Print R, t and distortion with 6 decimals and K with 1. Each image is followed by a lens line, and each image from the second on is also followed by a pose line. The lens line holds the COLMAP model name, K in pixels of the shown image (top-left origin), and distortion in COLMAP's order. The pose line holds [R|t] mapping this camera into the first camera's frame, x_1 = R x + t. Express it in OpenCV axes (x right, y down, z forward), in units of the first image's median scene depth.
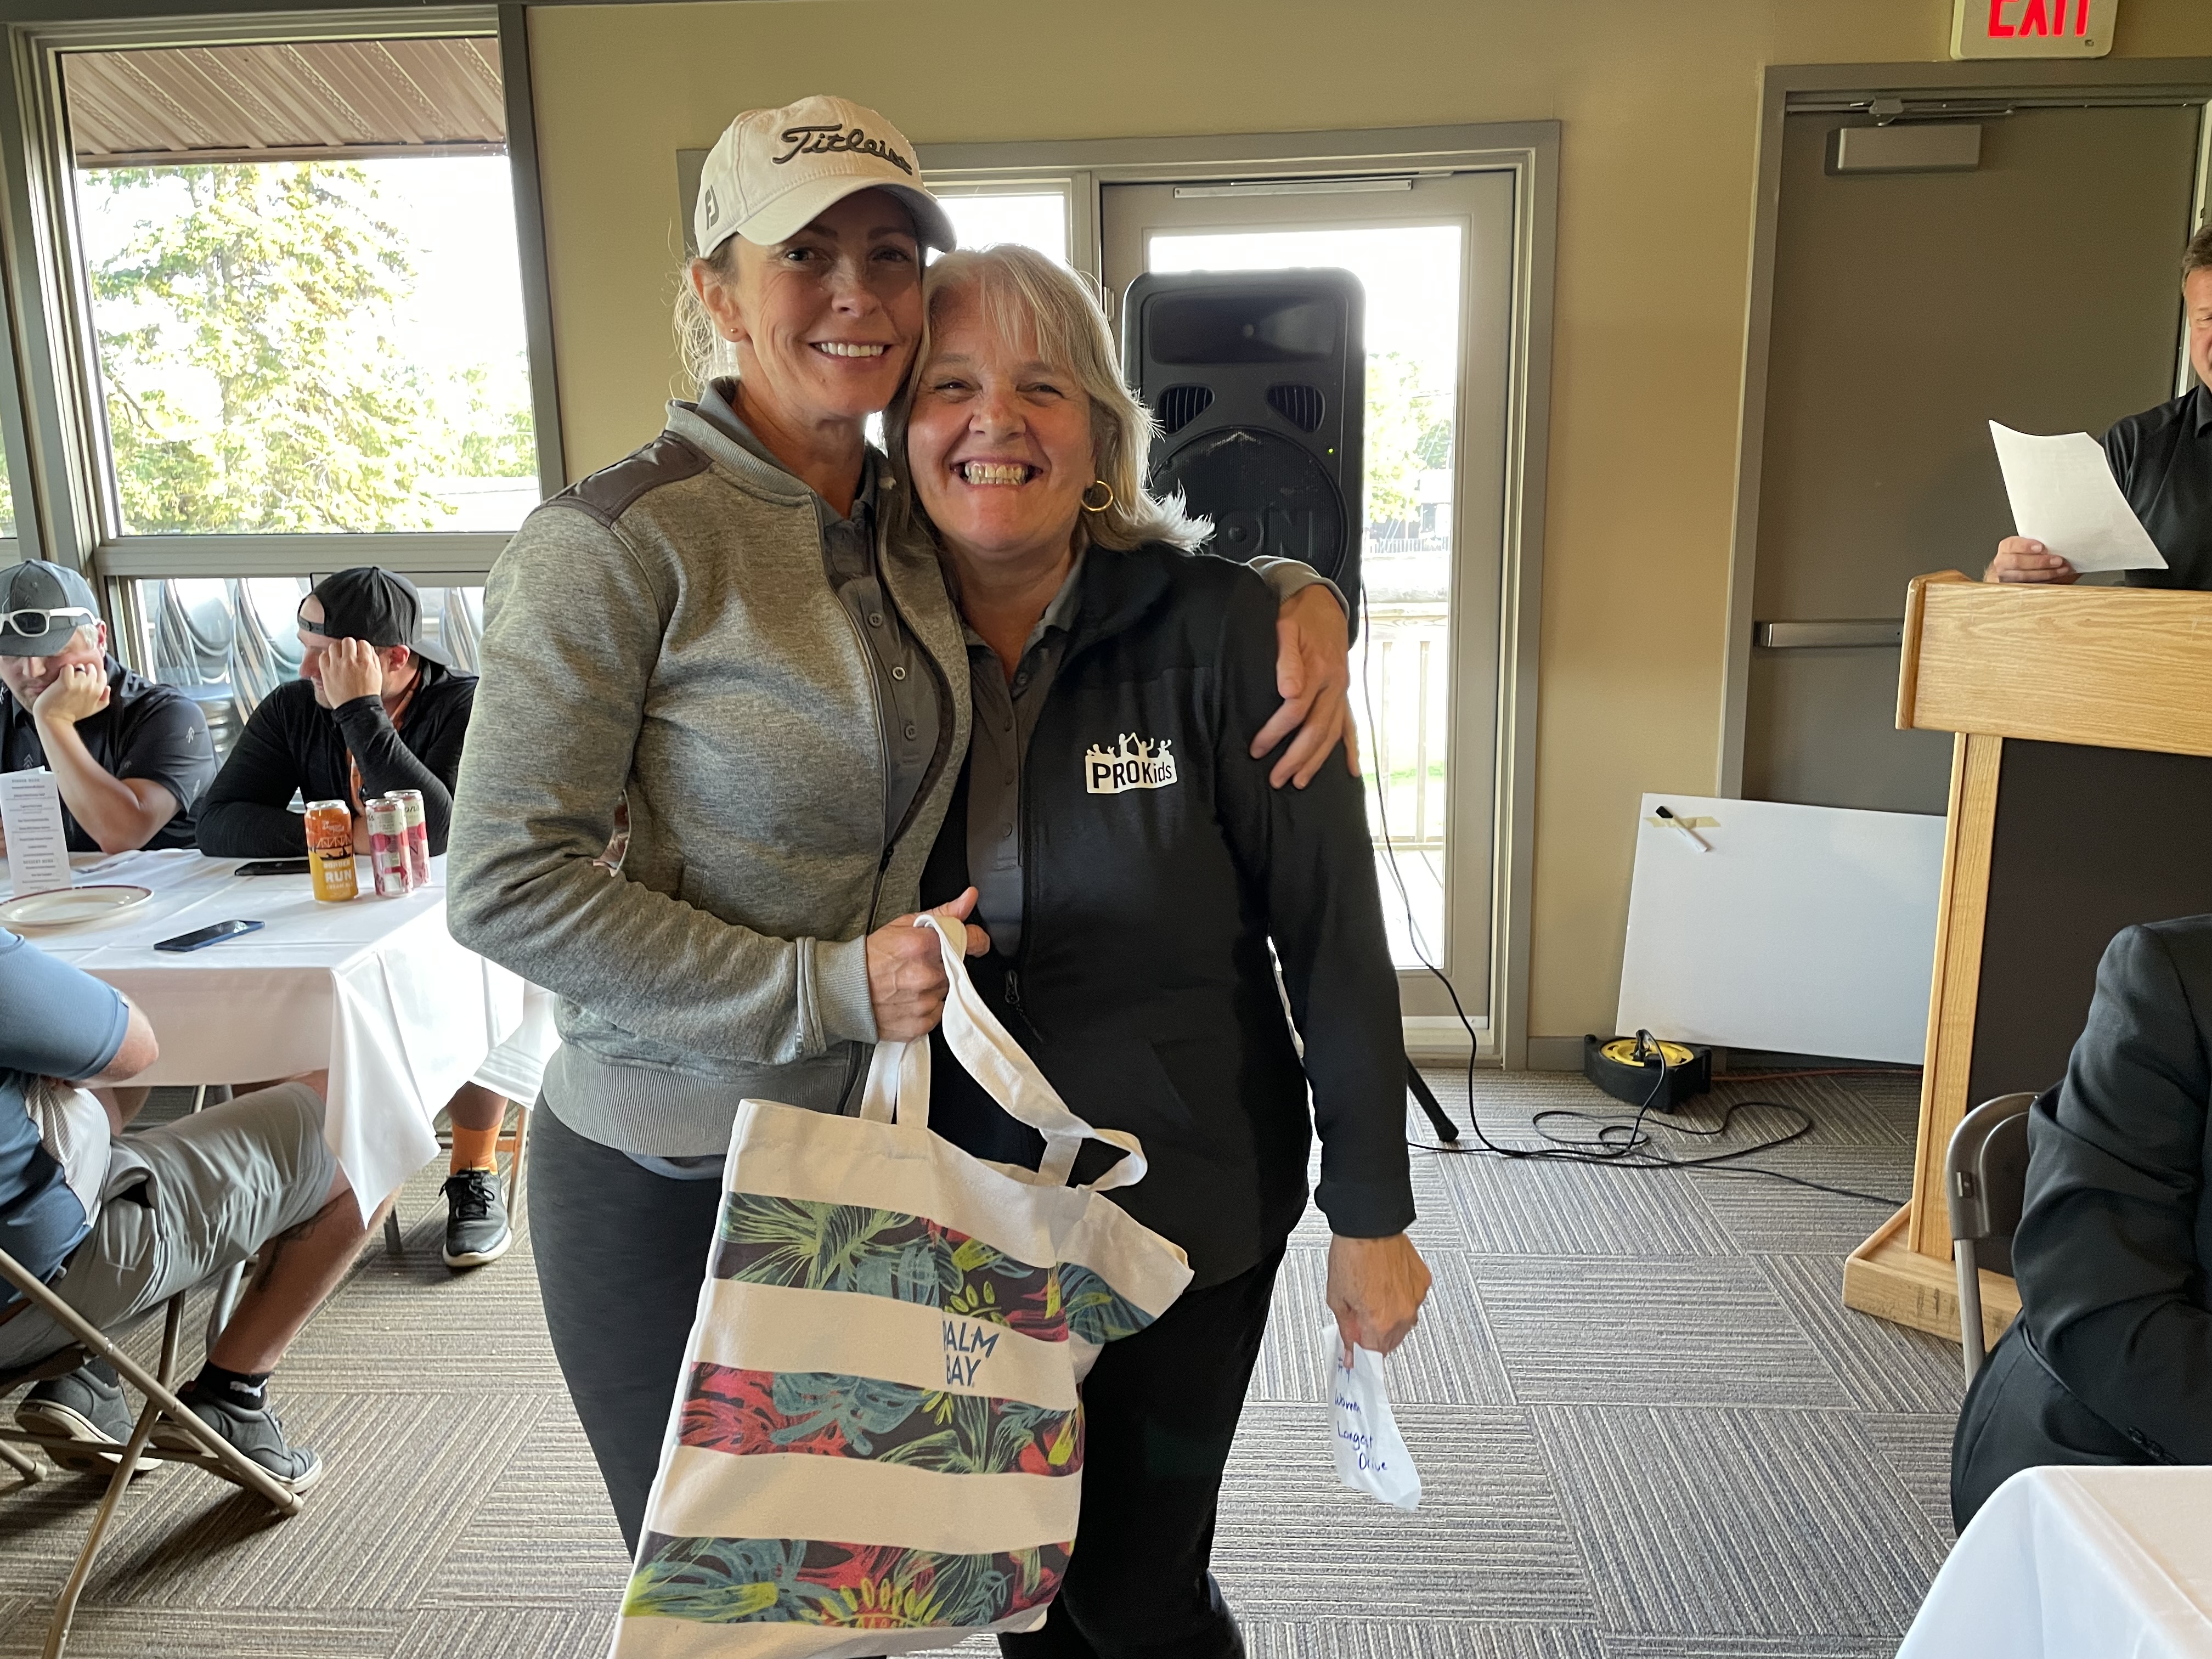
lens RADIAL K [[1674.0, 0, 1106.0], [0, 1674.0, 829.5], [0, 0, 1]] dist [0.084050, -0.112514]
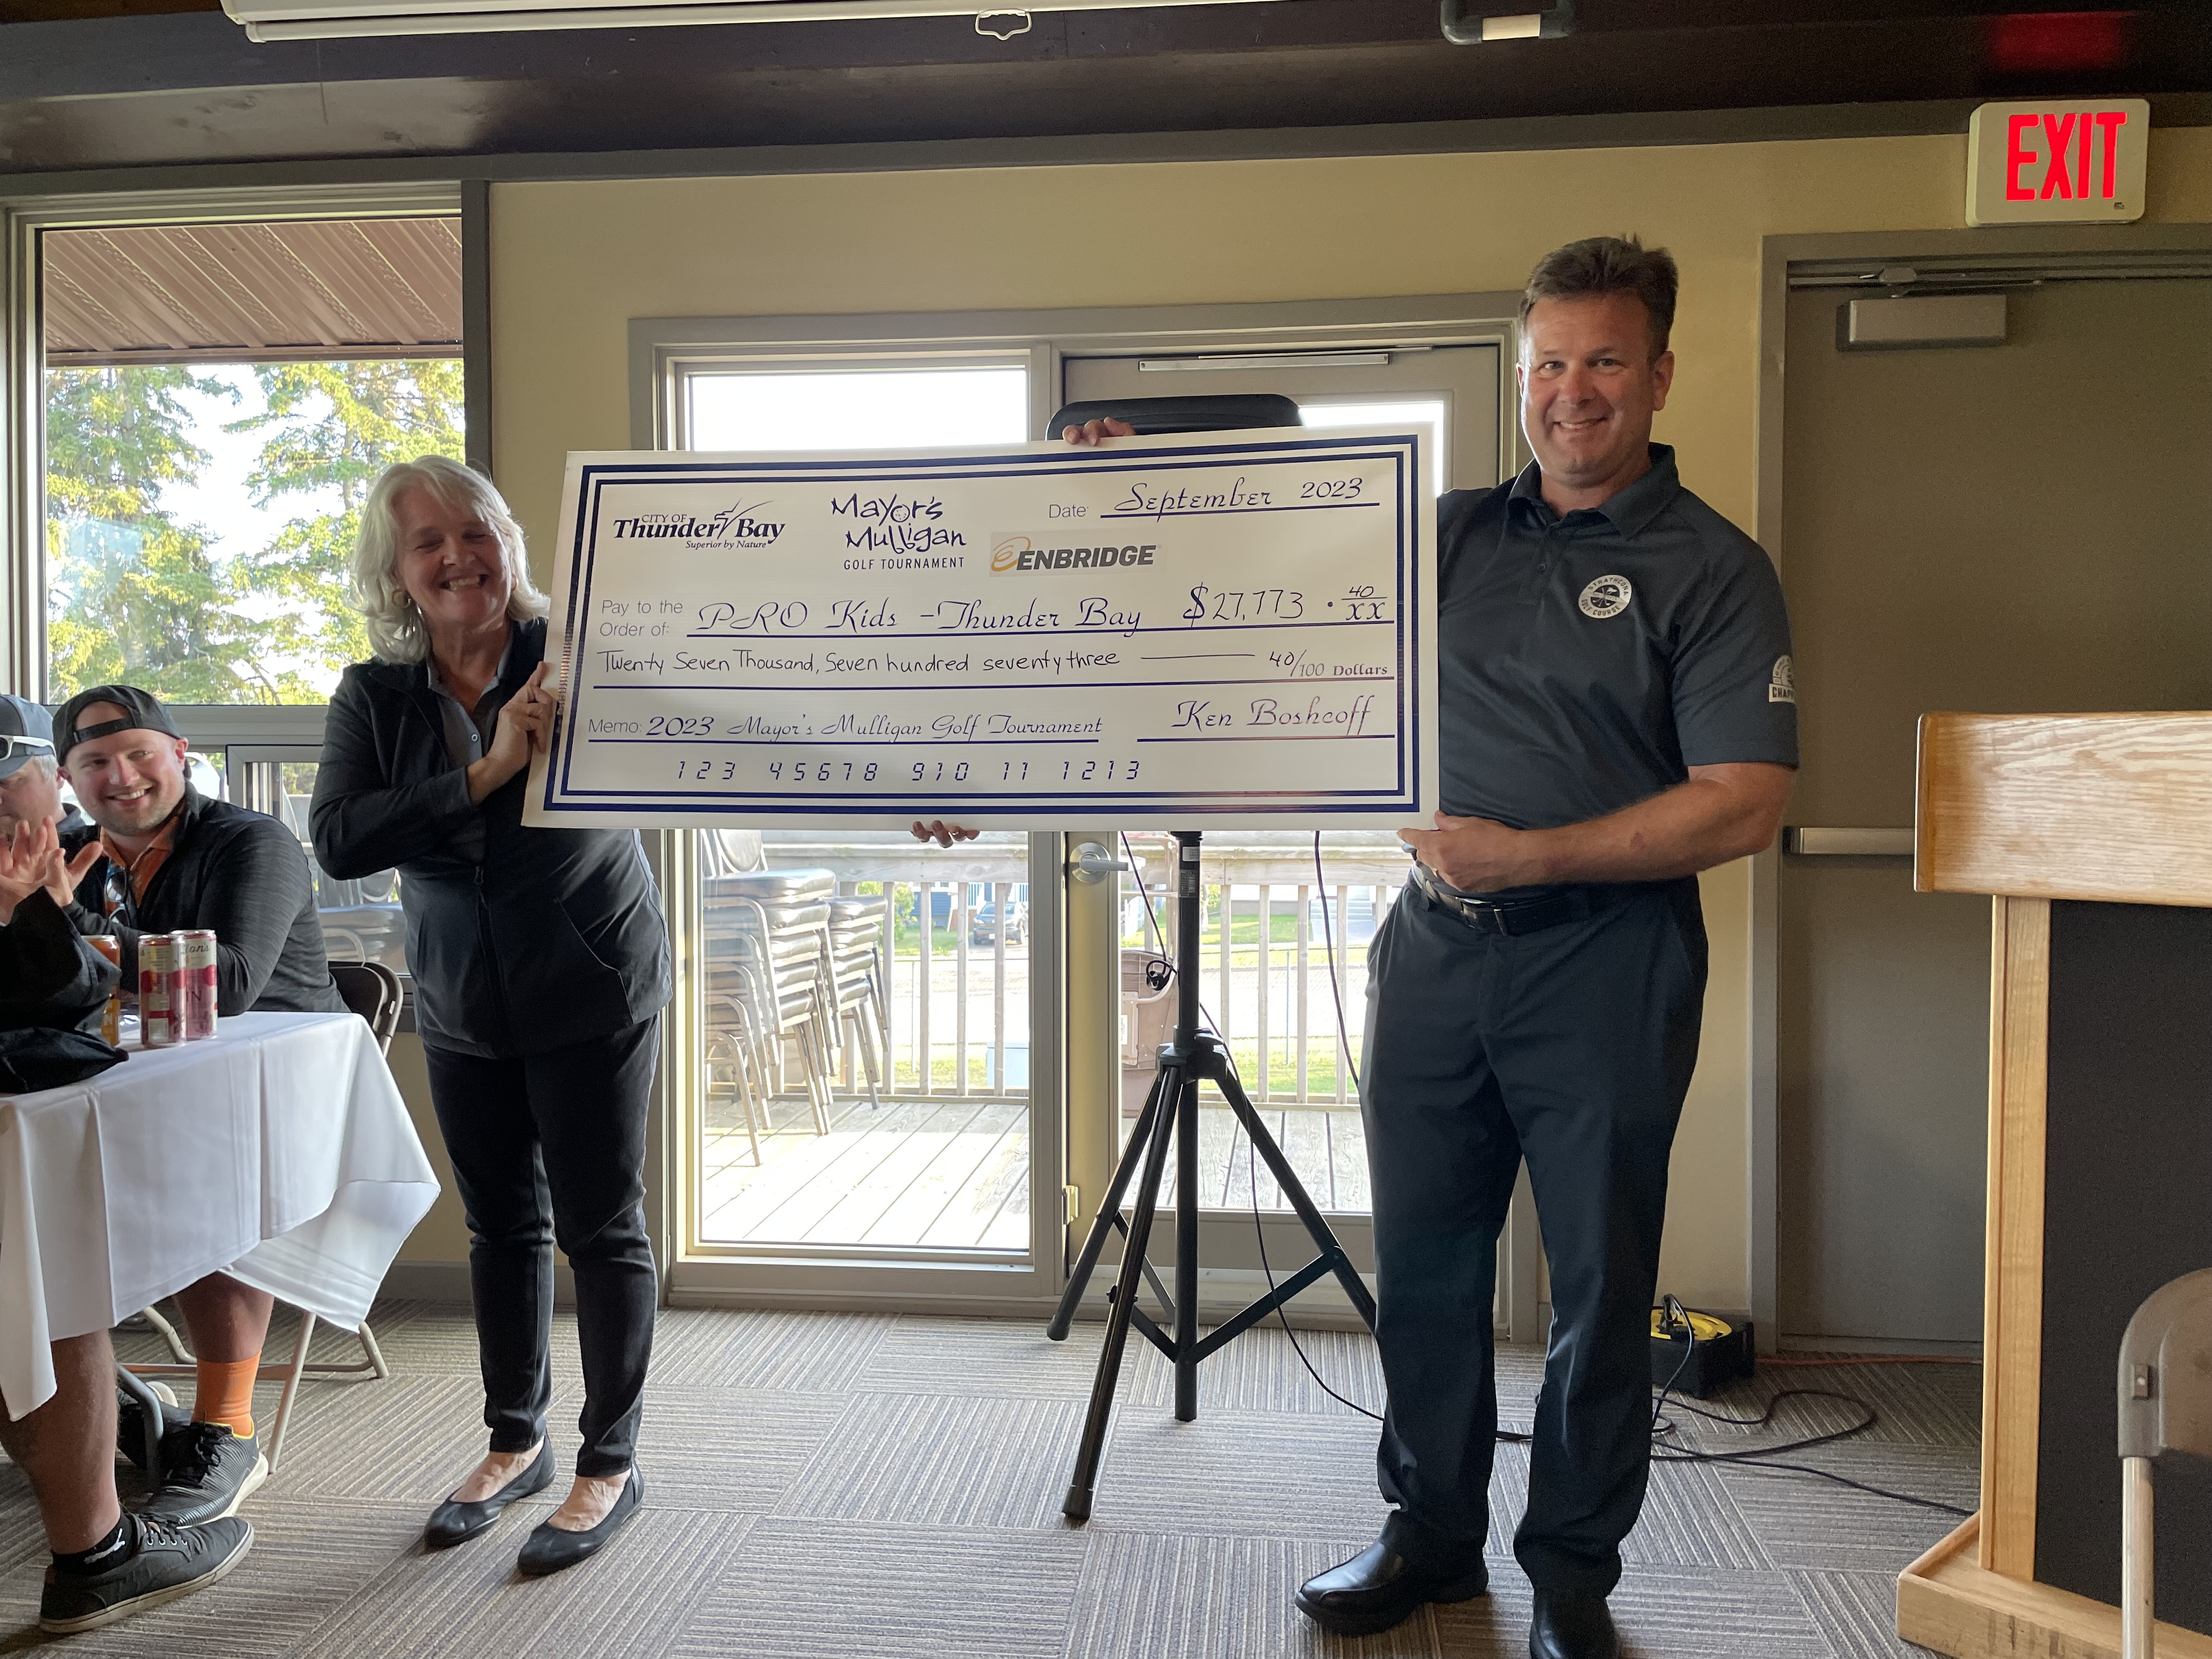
lens RADIAL K [[1673.2, 0, 1109.3], [0, 1673.2, 826.4], [0, 0, 1]] dist [0.082466, -0.106532]
pose [[0.997920, 0.022142, -0.060547, 0.080891], [-0.032782, 0.982968, -0.180827, 0.048376], [0.055512, 0.182436, 0.981649, 0.104484]]
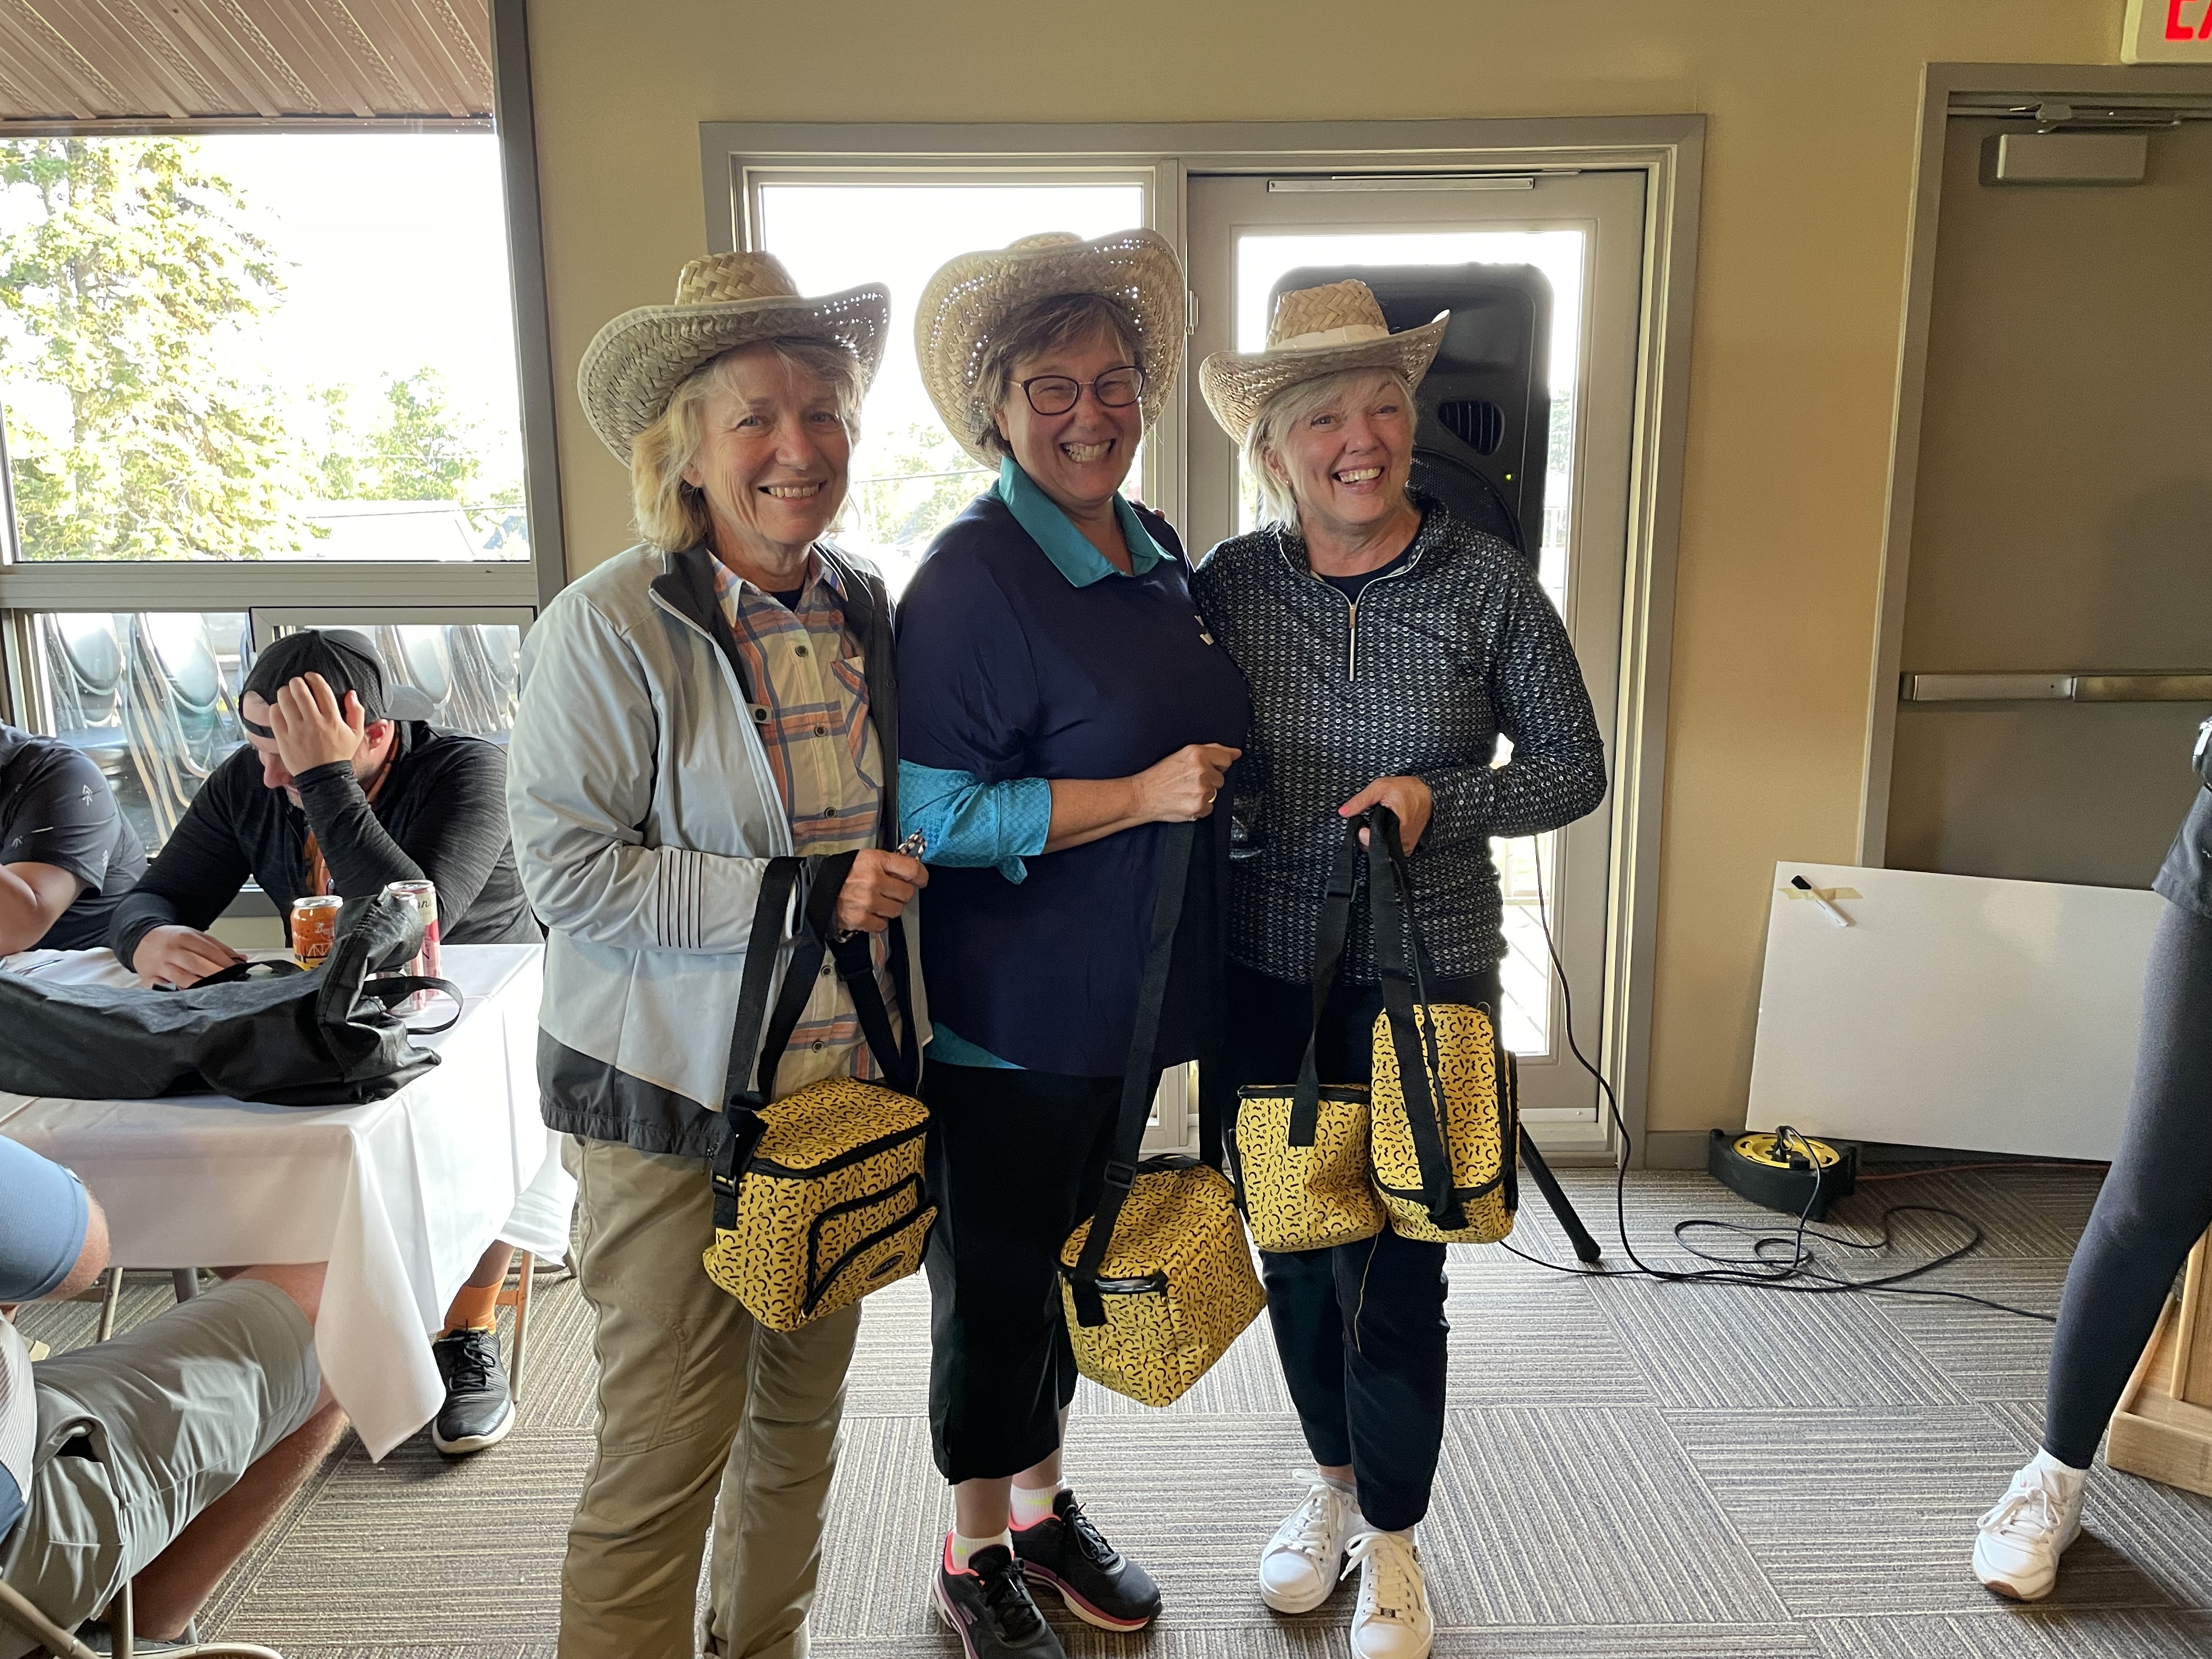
lens RADIAL K [[1674.0, 0, 1106.0], [0, 1674.0, 829.5], [0, 0, 1]] dist [0.084050, -0.112514]
pose [[0.997423, -0.002337, 0.071703, -0.101143], [0.003611, 0.999838, -0.017641, -0.023288], [-0.071650, 0.017854, 0.997270, 0.121080]]
